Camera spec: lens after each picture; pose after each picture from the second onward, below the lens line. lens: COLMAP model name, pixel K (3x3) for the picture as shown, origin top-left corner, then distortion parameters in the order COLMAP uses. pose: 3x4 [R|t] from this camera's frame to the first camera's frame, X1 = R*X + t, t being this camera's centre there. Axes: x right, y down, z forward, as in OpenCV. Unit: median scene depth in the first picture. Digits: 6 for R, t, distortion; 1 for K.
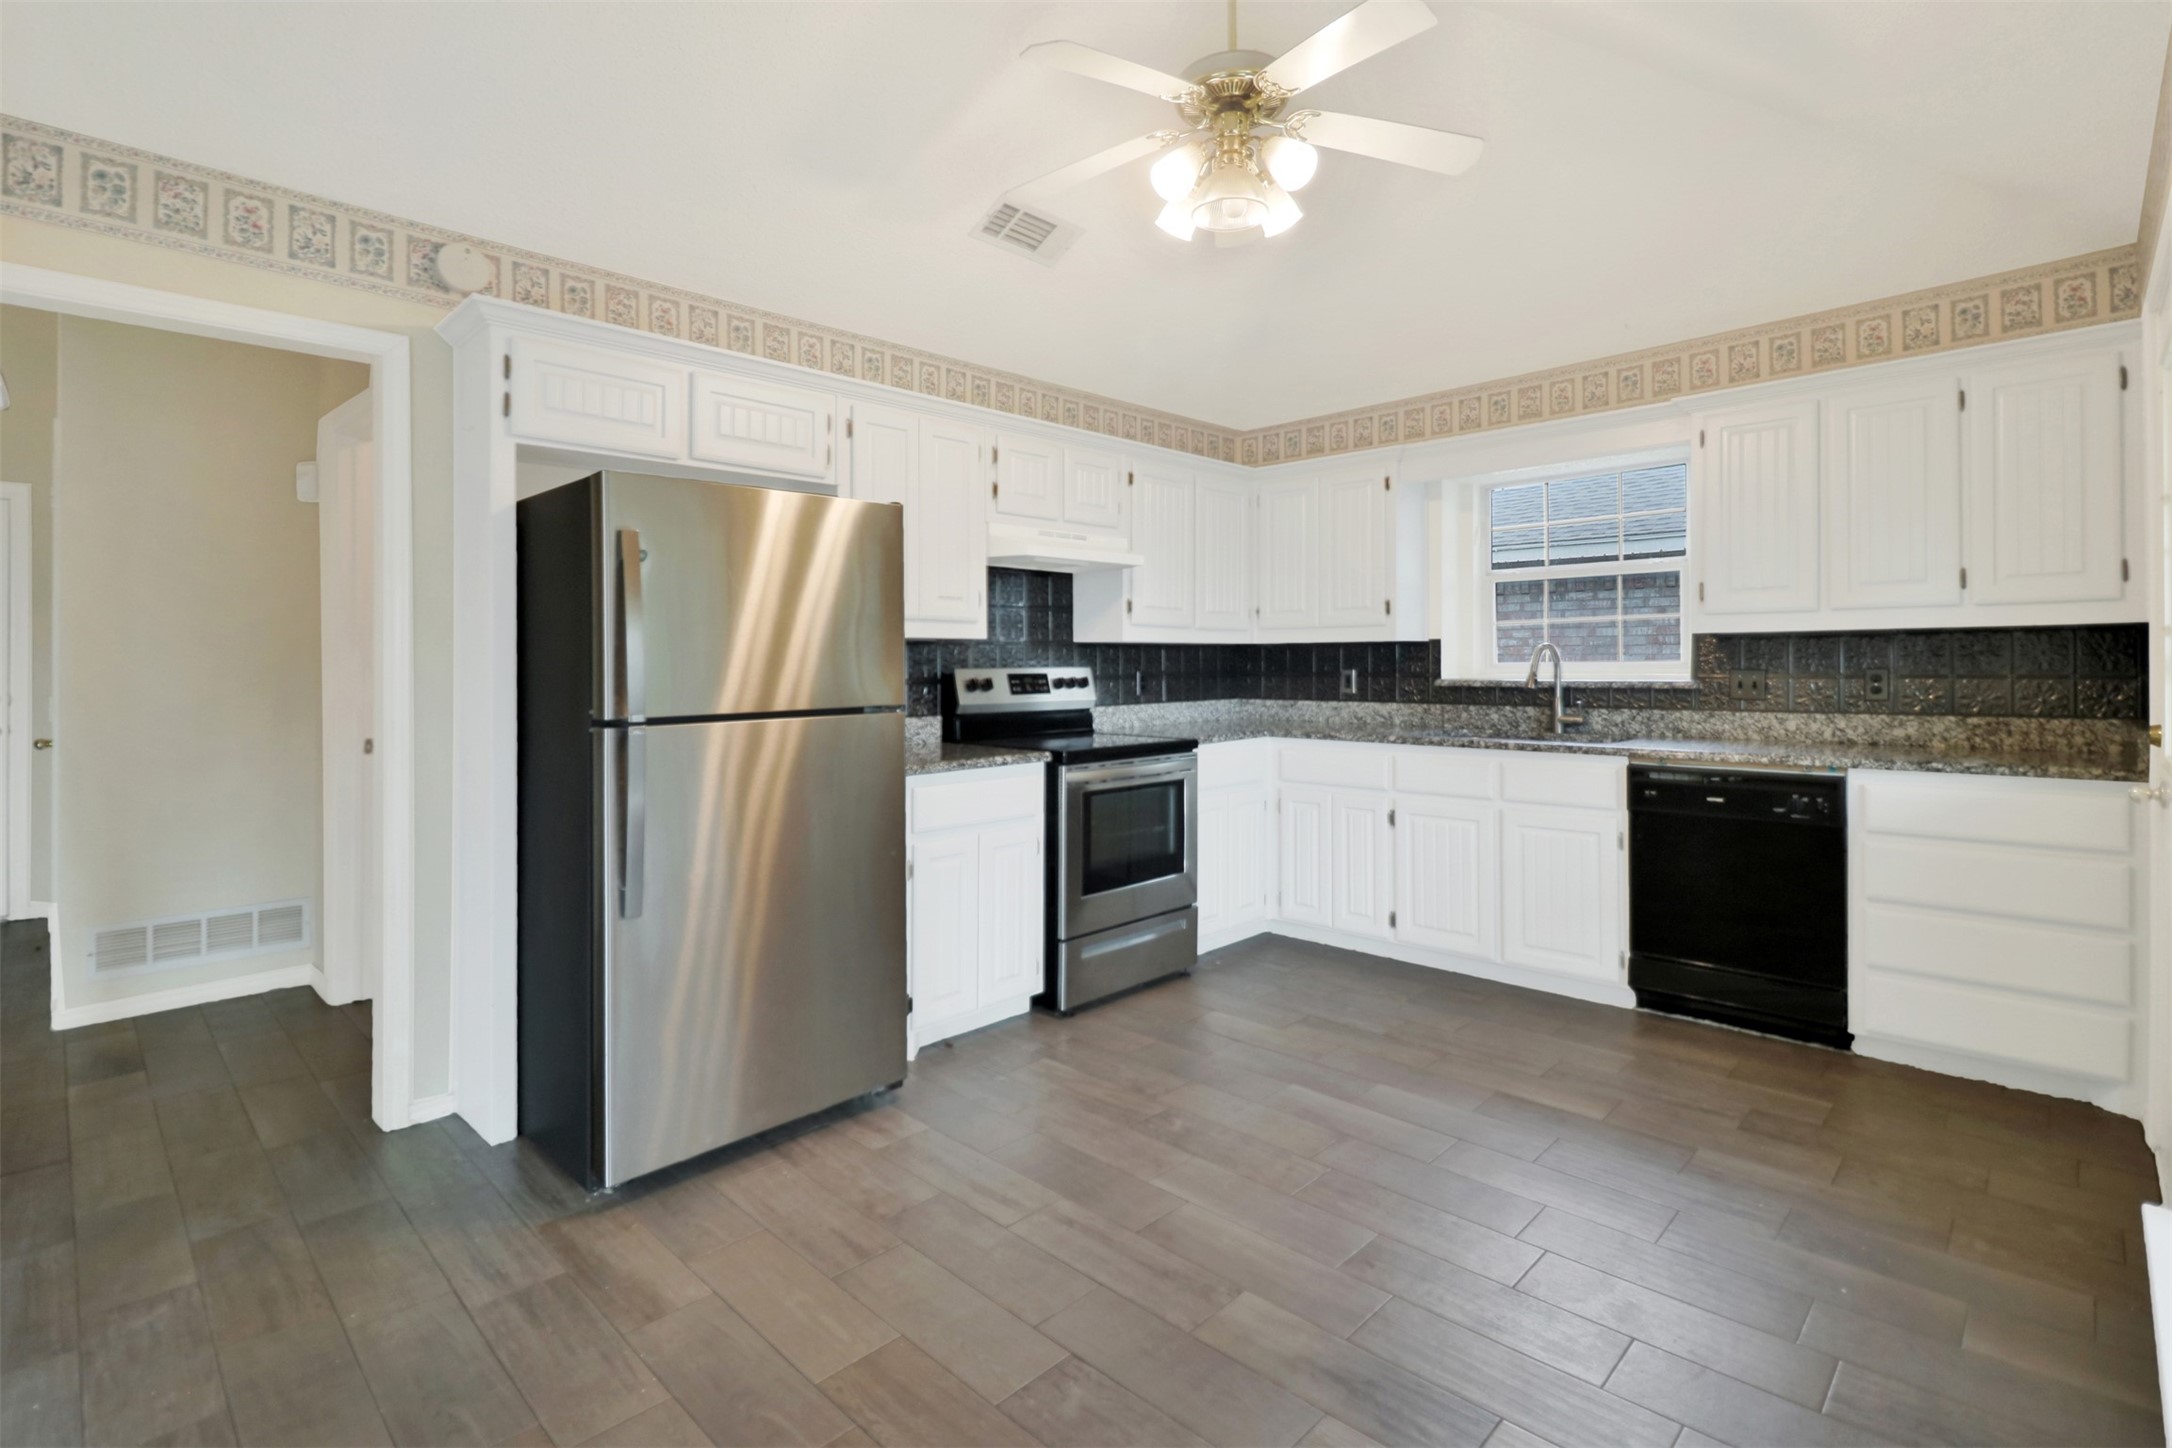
lens RADIAL K [[1034.0, 0, 1073.1], [0, 1034.0, 666.2], [0, 0, 1]] dist [0.007871, -0.011895]
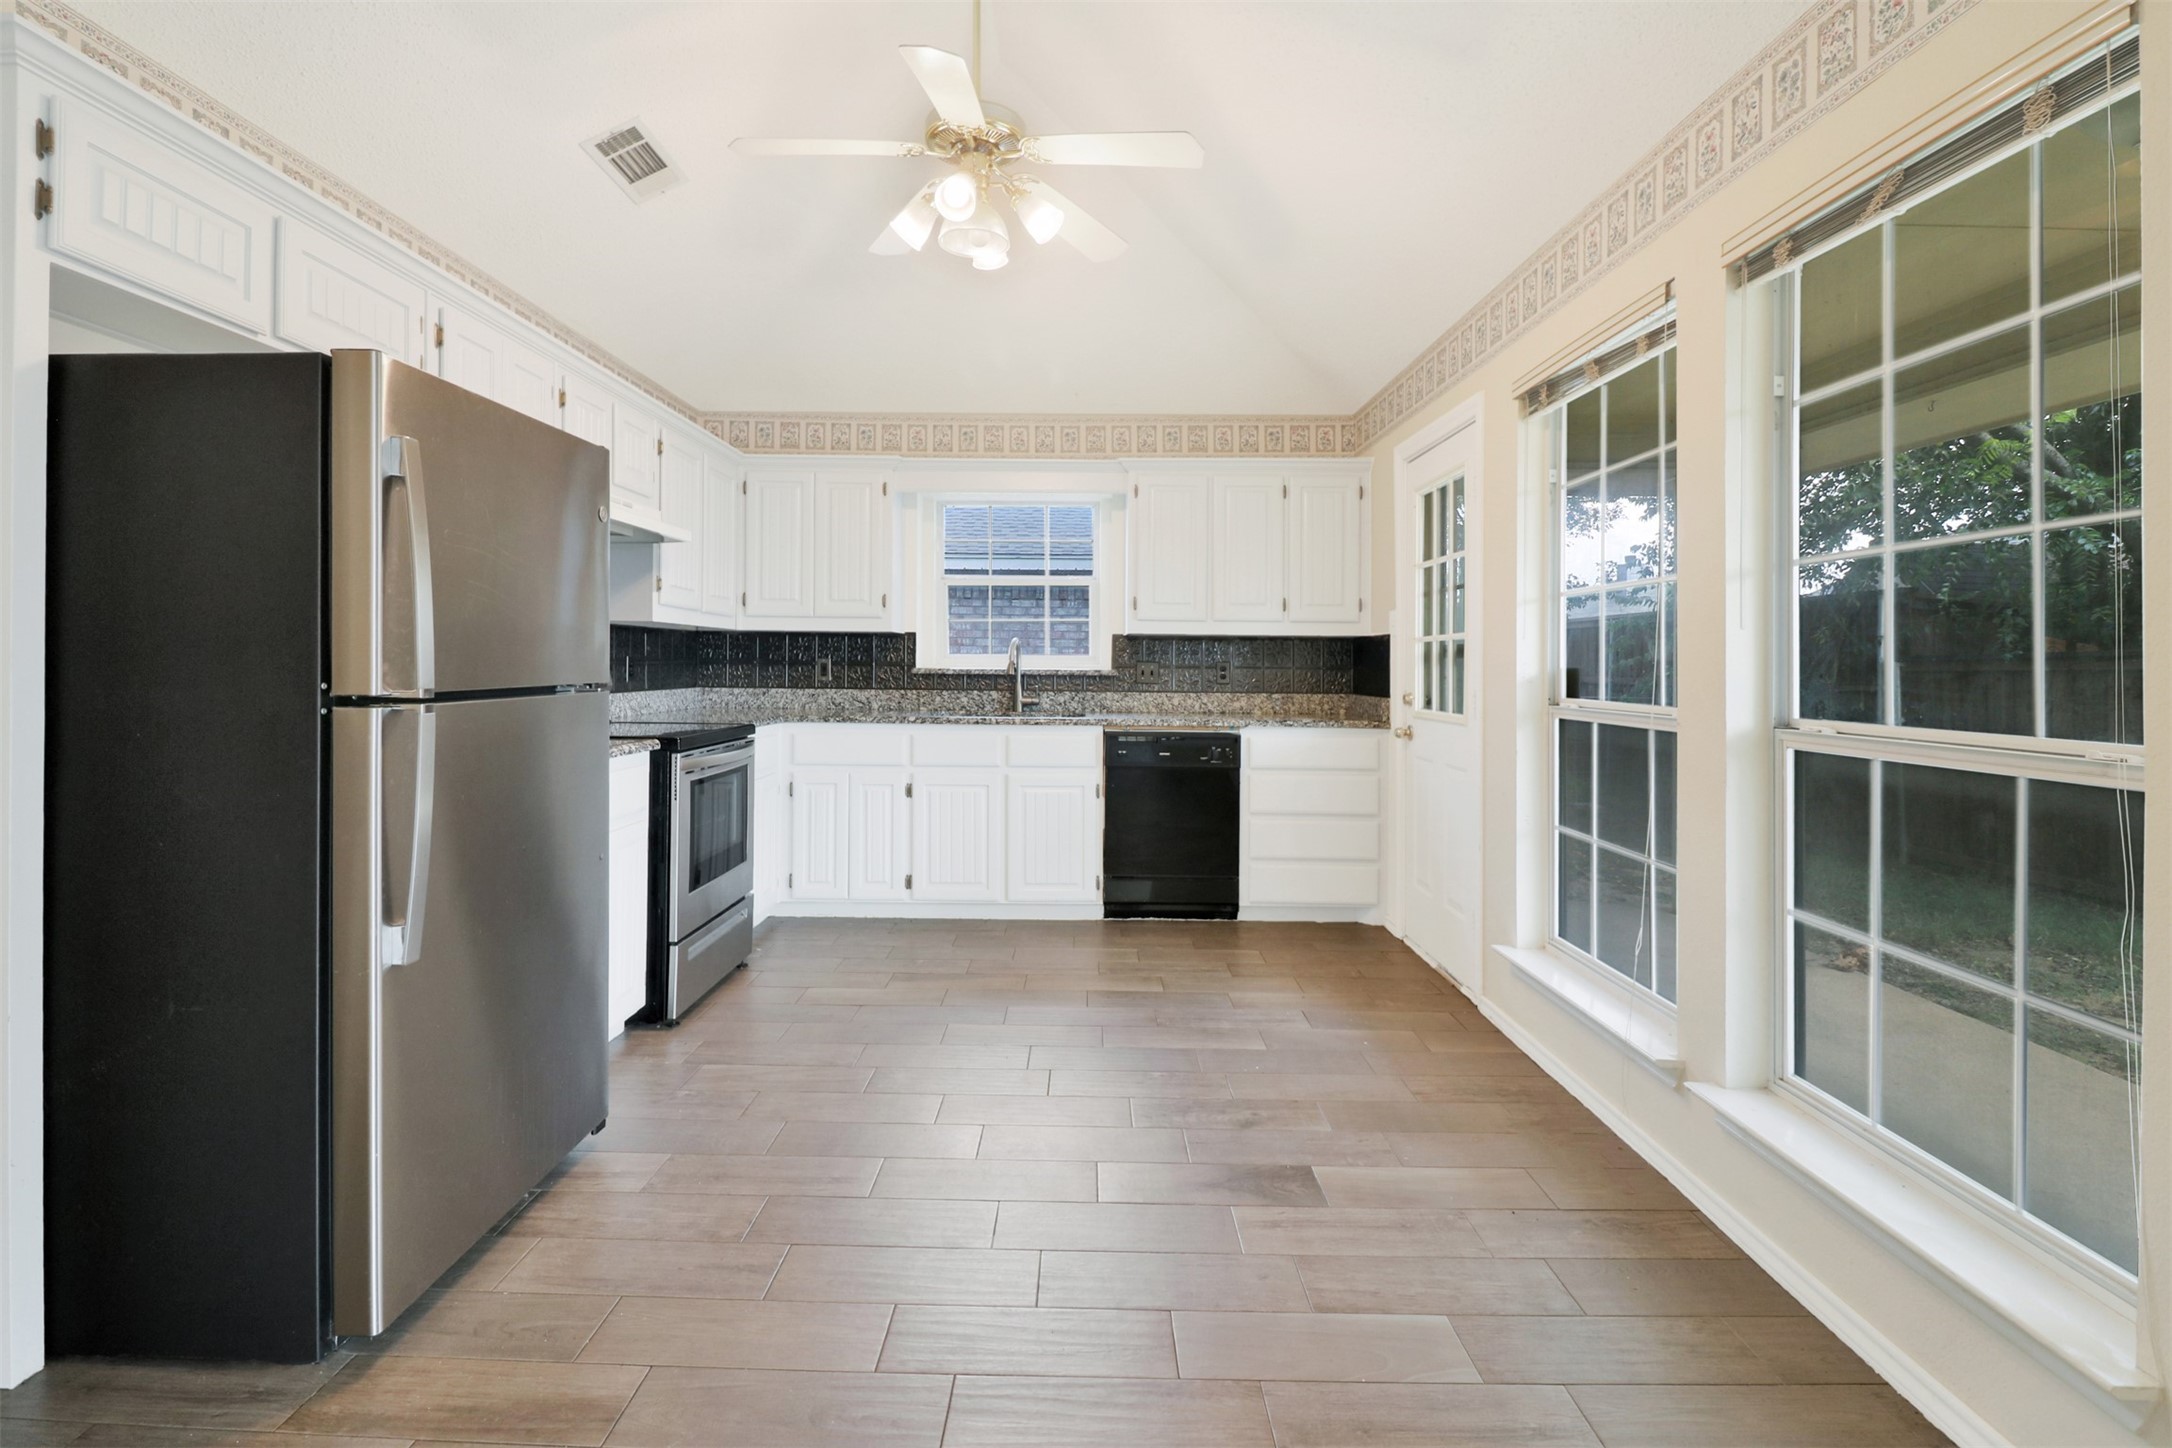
lens RADIAL K [[1034.0, 0, 1096.4], [0, 1034.0, 653.8], [0, 0, 1]] dist [0.007871, -0.011895]
pose [[0.709460, 0.021727, 0.704411, -0.386015], [-0.013464, 0.999760, -0.017276, 0.018154], [-0.704617, 0.002773, 0.709582, 0.078944]]
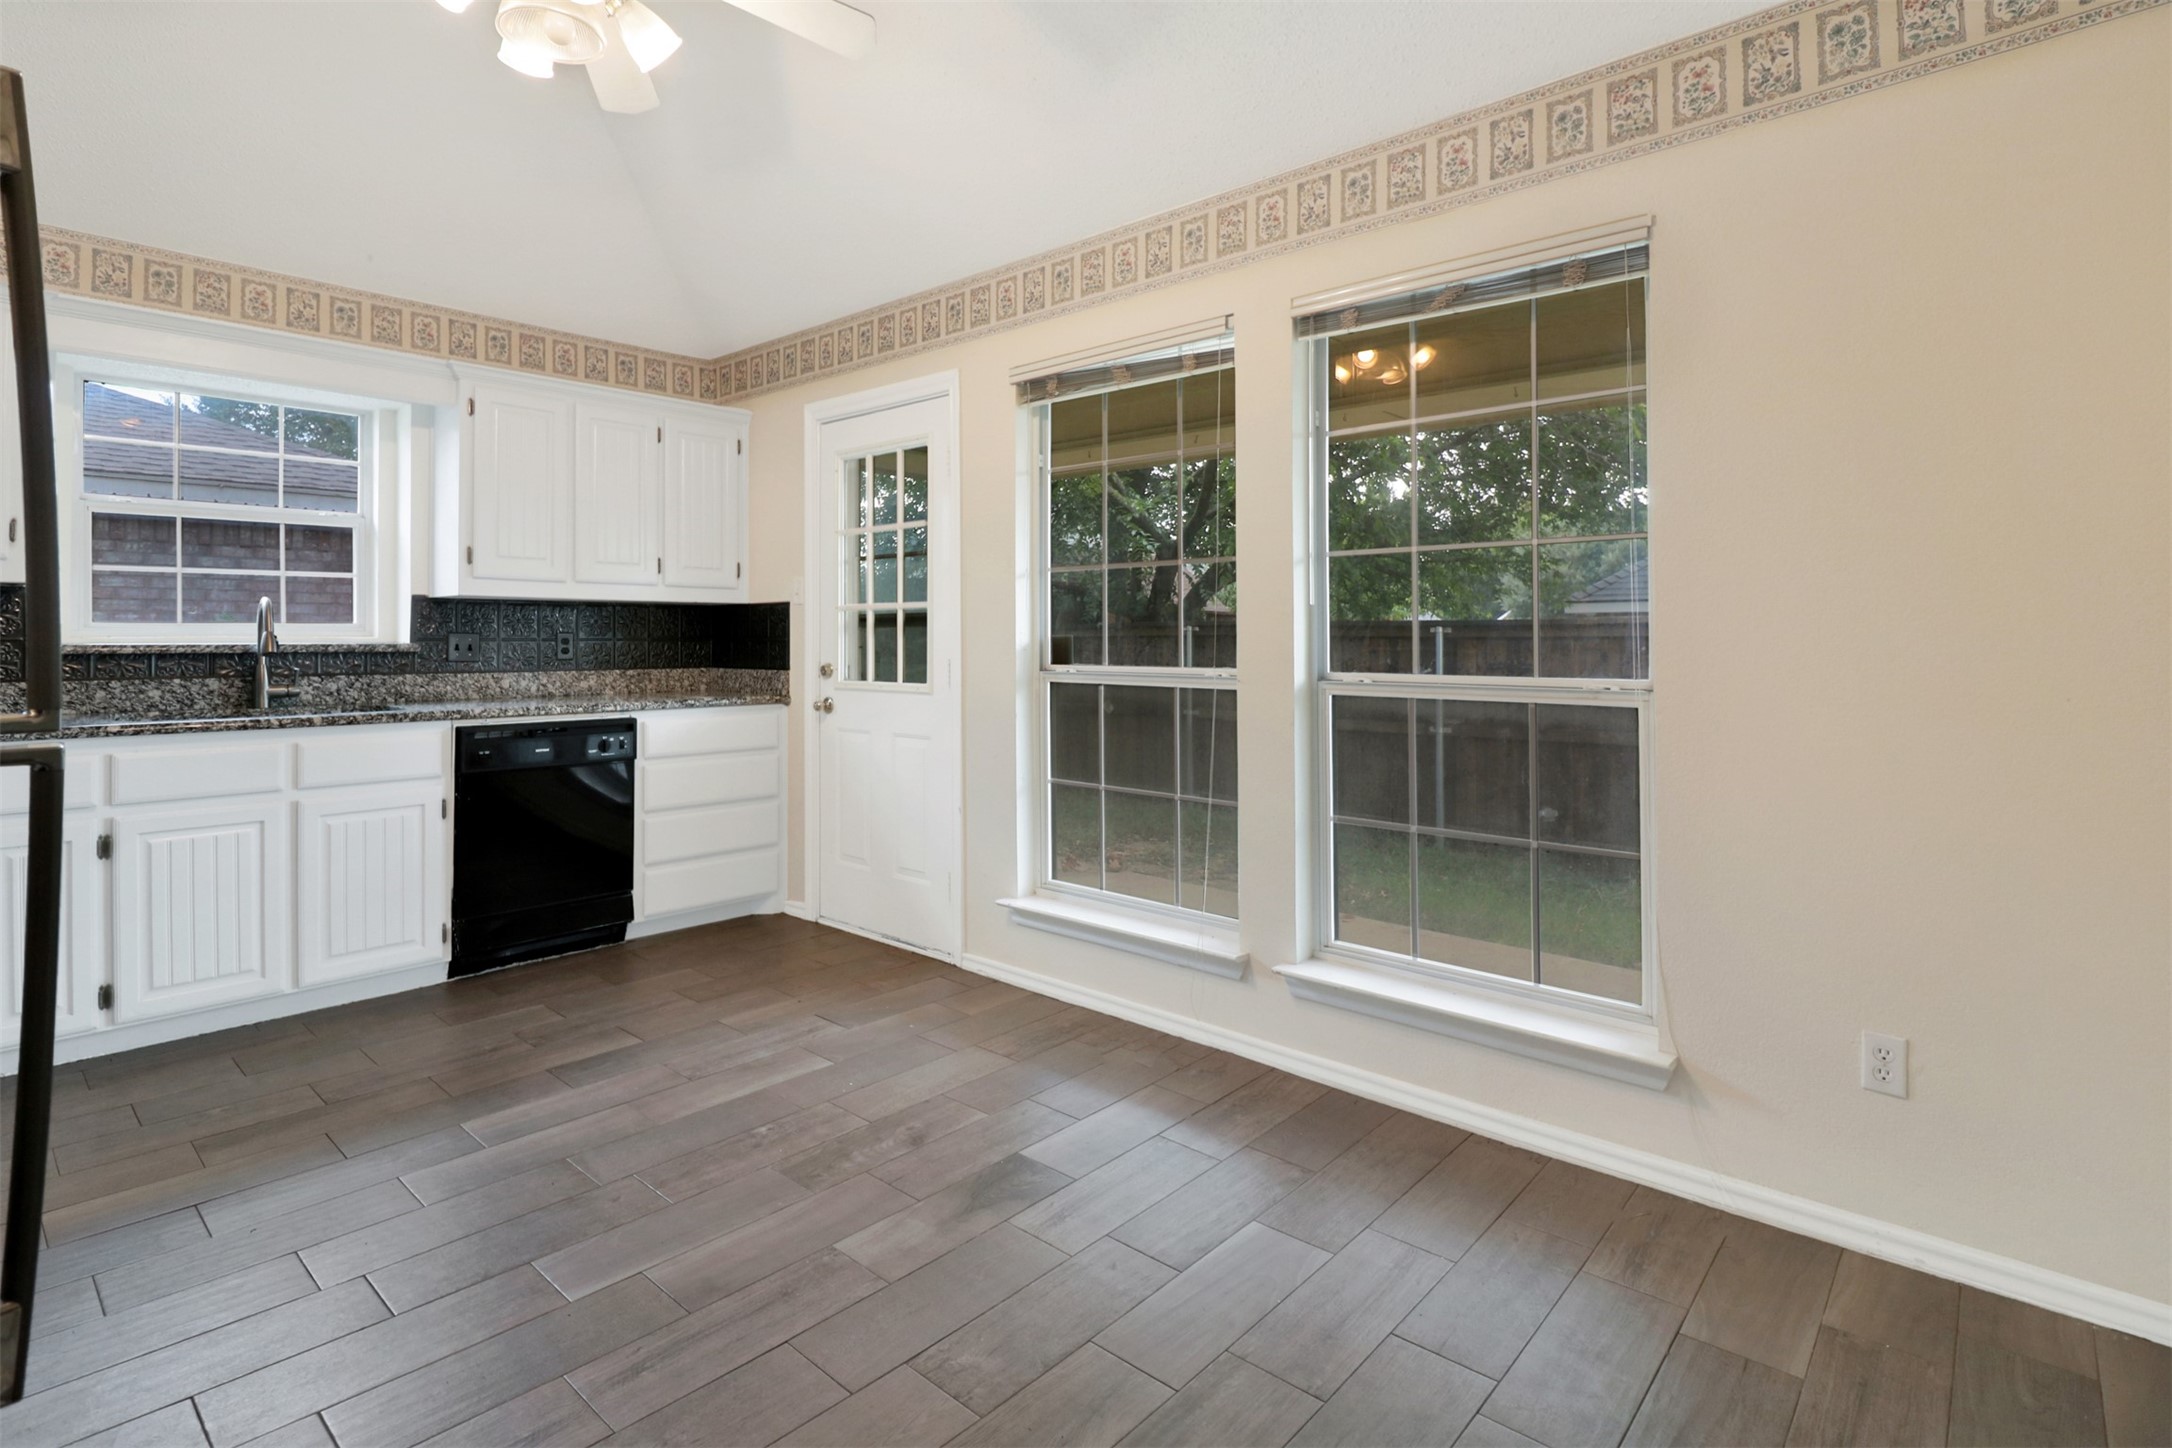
lens RADIAL K [[1034.0, 0, 1101.6], [0, 1034.0, 644.7], [0, 0, 1]] dist [0.007871, -0.011895]
pose [[-0.060724, 0.004475, 0.998145, -0.456664], [0.001228, 0.999990, -0.004408, 0.021614], [-0.998154, 0.000958, -0.060728, 0.442763]]
